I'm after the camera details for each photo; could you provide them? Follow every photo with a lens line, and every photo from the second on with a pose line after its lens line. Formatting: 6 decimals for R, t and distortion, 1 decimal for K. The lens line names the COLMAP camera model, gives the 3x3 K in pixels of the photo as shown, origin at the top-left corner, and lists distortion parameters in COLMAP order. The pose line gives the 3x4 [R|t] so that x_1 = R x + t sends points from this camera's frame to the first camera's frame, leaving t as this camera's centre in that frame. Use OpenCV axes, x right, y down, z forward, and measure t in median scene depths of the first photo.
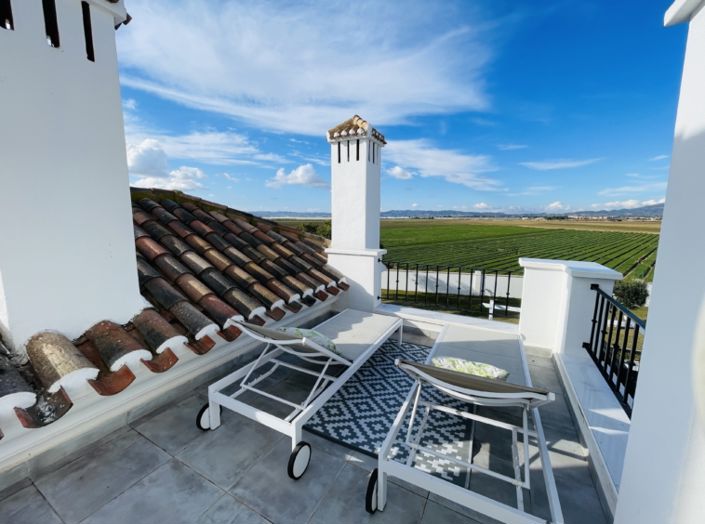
lens RADIAL K [[289.1, 0, 352.2], [0, 289.1, 261.7], [0, 0, 1]] dist [-0.000112, -0.001001]
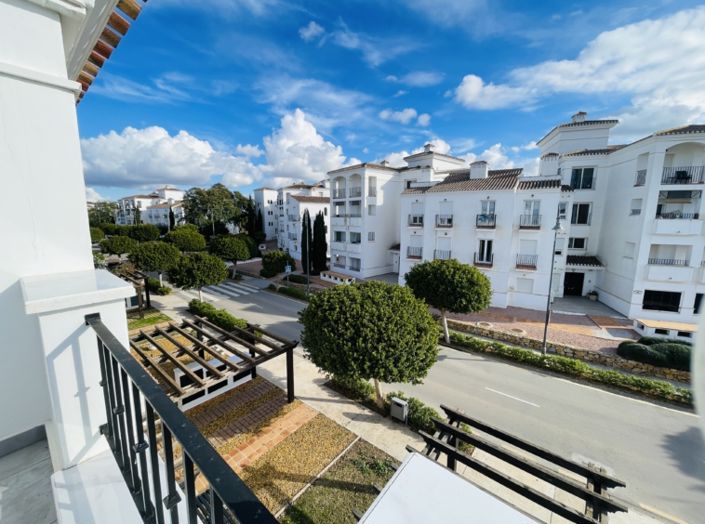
lens RADIAL K [[289.1, 0, 349.6], [0, 289.1, 259.3], [0, 0, 1]] dist [-0.000112, -0.001001]
pose [[0.229032, -0.147706, 0.962147, 0.455627], [0.136337, 0.983545, 0.118537, -0.018651], [-0.963824, 0.104027, 0.245401, 0.408351]]
